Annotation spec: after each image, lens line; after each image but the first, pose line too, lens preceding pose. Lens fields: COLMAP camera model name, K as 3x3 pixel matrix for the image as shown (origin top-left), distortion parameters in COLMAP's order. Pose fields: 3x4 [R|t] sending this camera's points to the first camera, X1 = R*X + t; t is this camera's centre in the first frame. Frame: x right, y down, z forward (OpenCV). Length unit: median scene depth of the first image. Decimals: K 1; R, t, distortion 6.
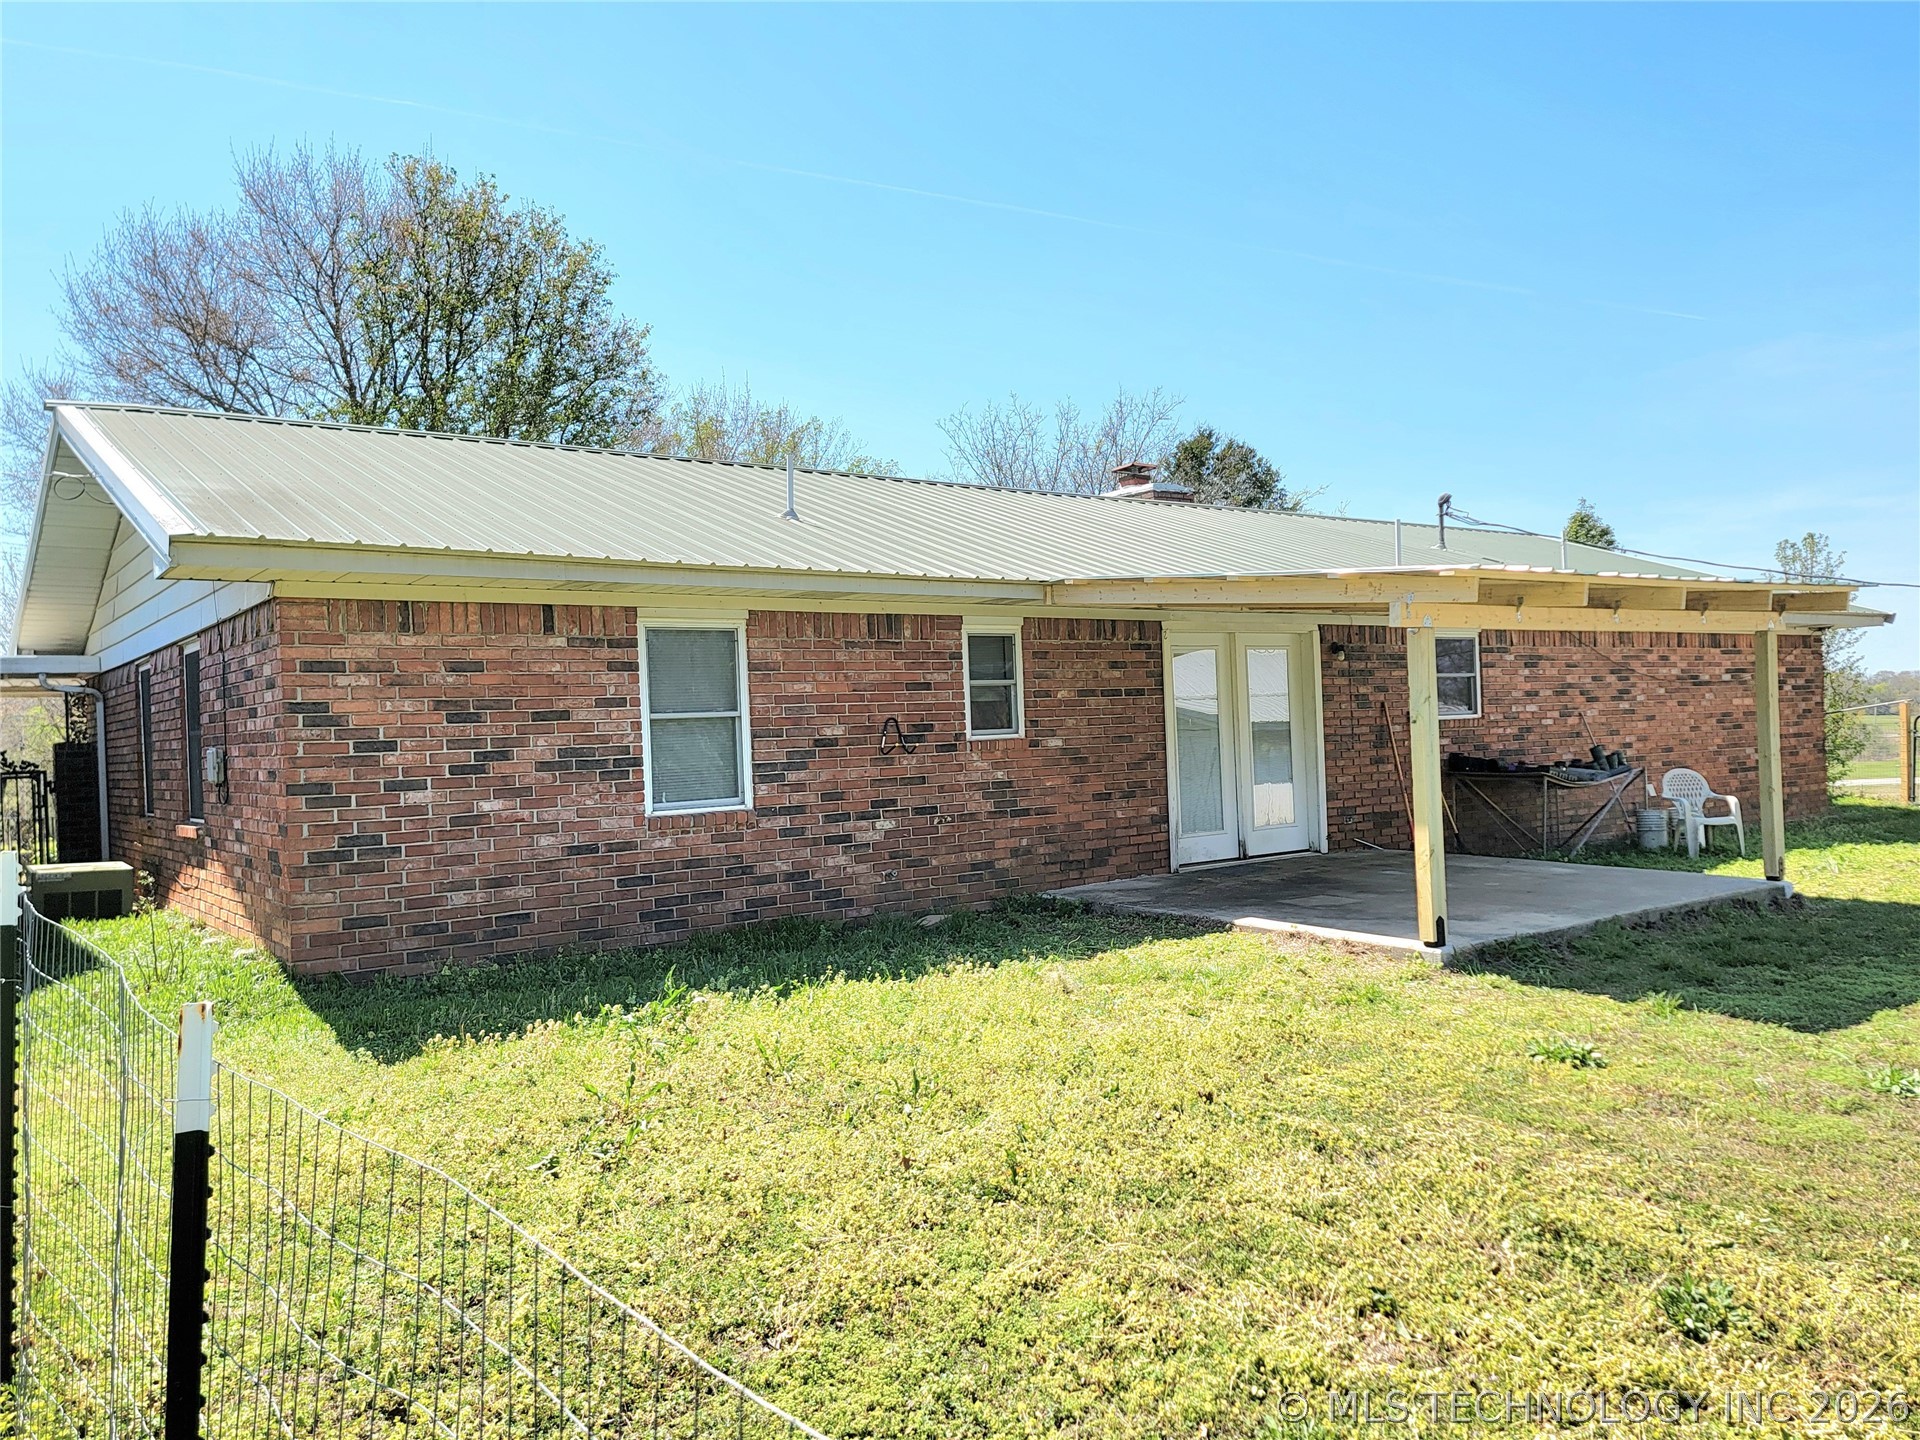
lens RADIAL K [[1405.4, 0, 958.3], [0, 1405.4, 725.0], [0, 0, 1]] dist [0.075307, 0.002552]
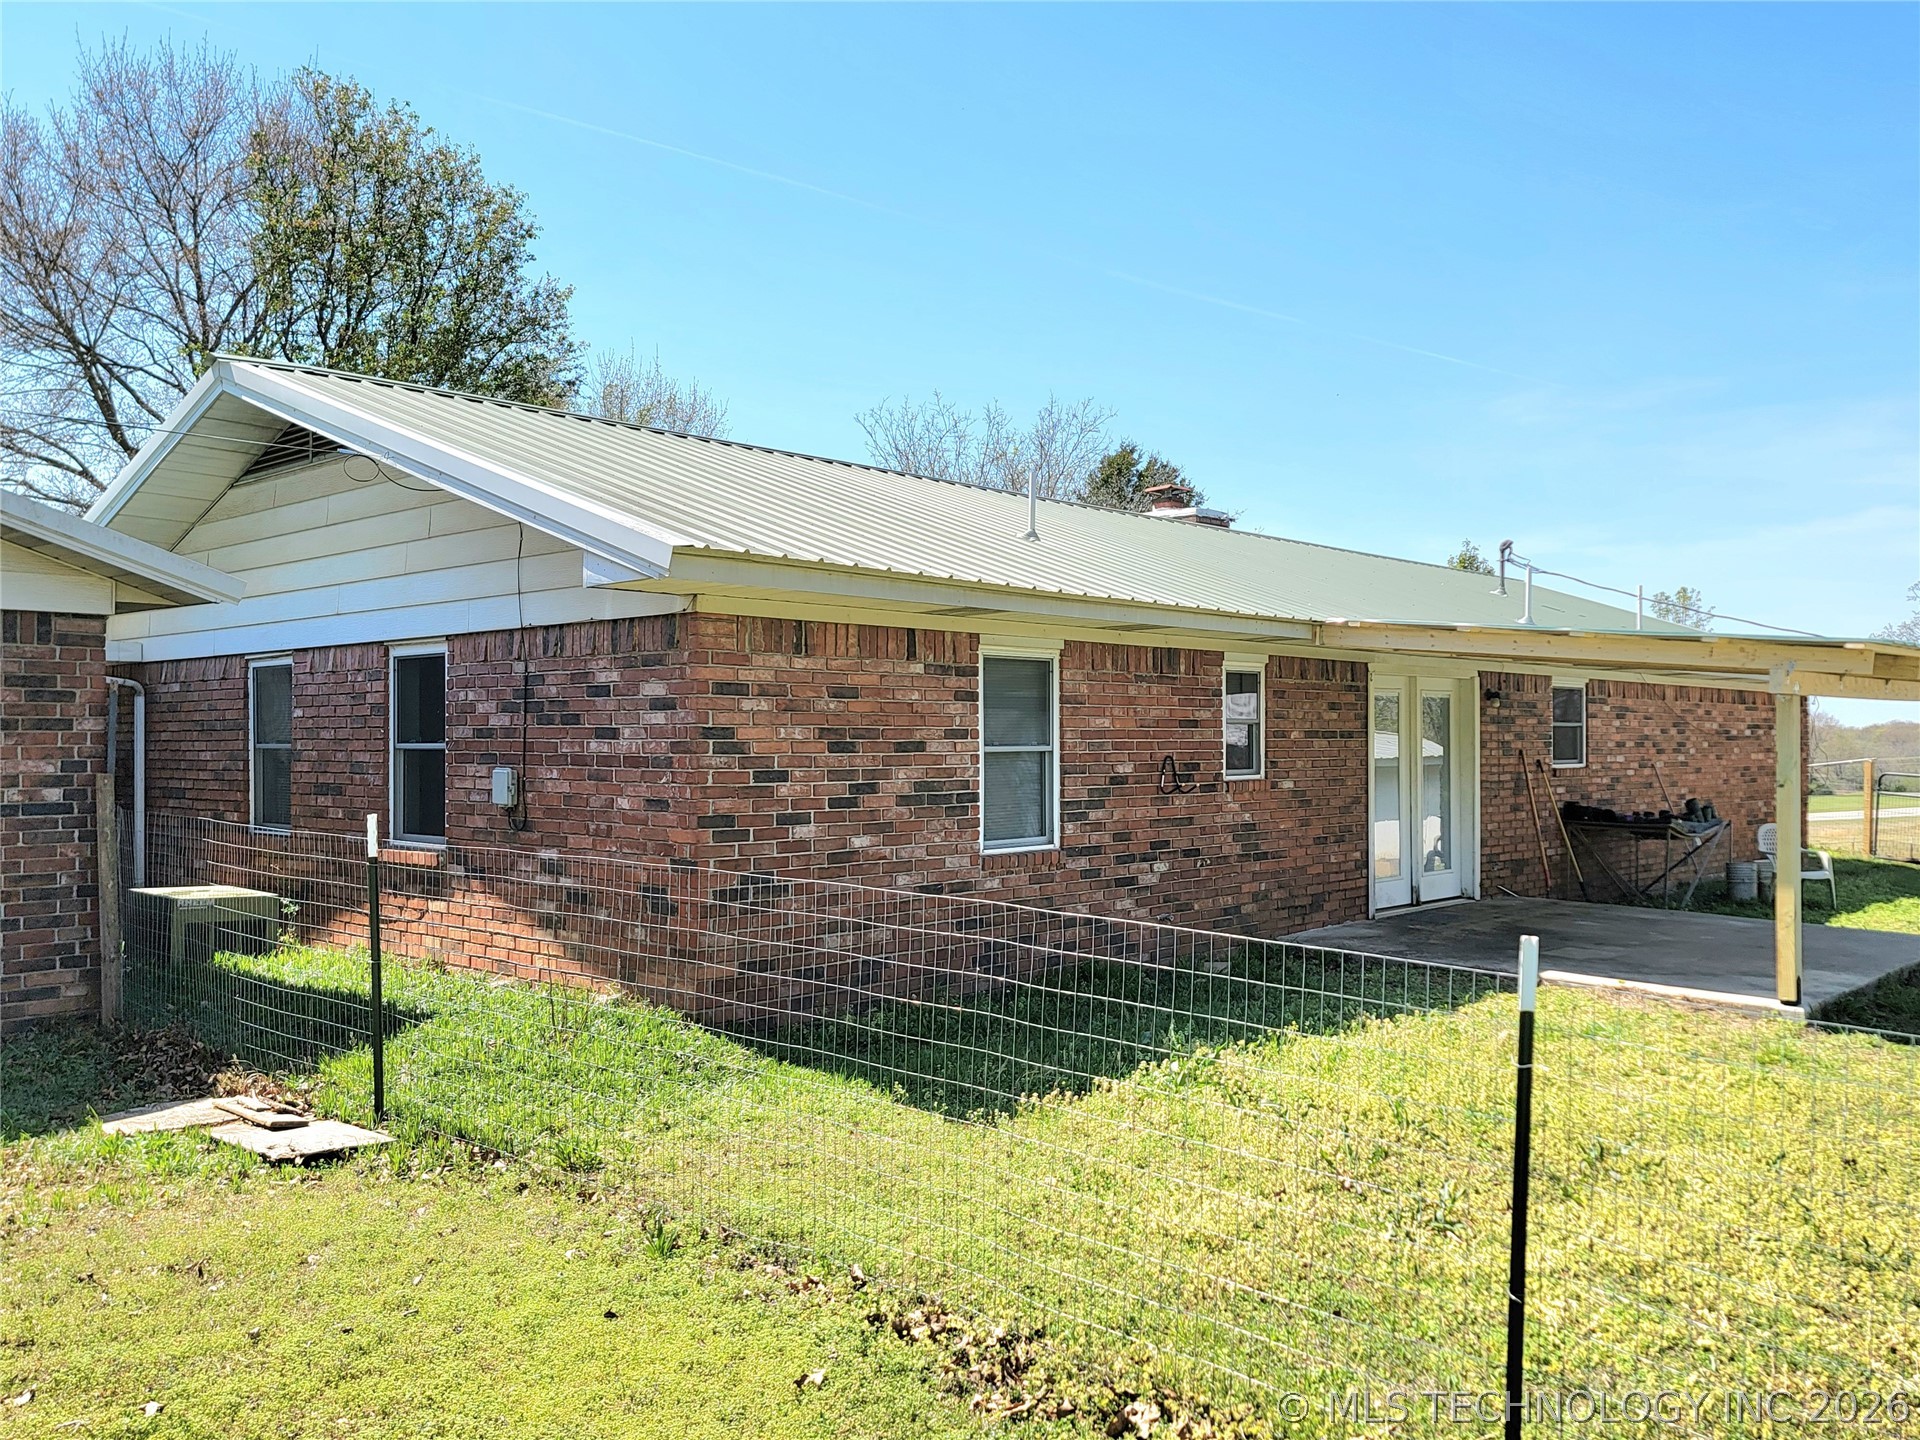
lens RADIAL K [[1519.0, 0, 961.4], [0, 1519.0, 724.5], [0, 0, 1]] dist [0.078360, -0.016458]
pose [[0.982585, 0.038406, 0.181803, -0.362903], [-0.037099, 0.999256, -0.010586, -0.009863], [-0.182074, 0.003657, 0.983278, 0.002492]]
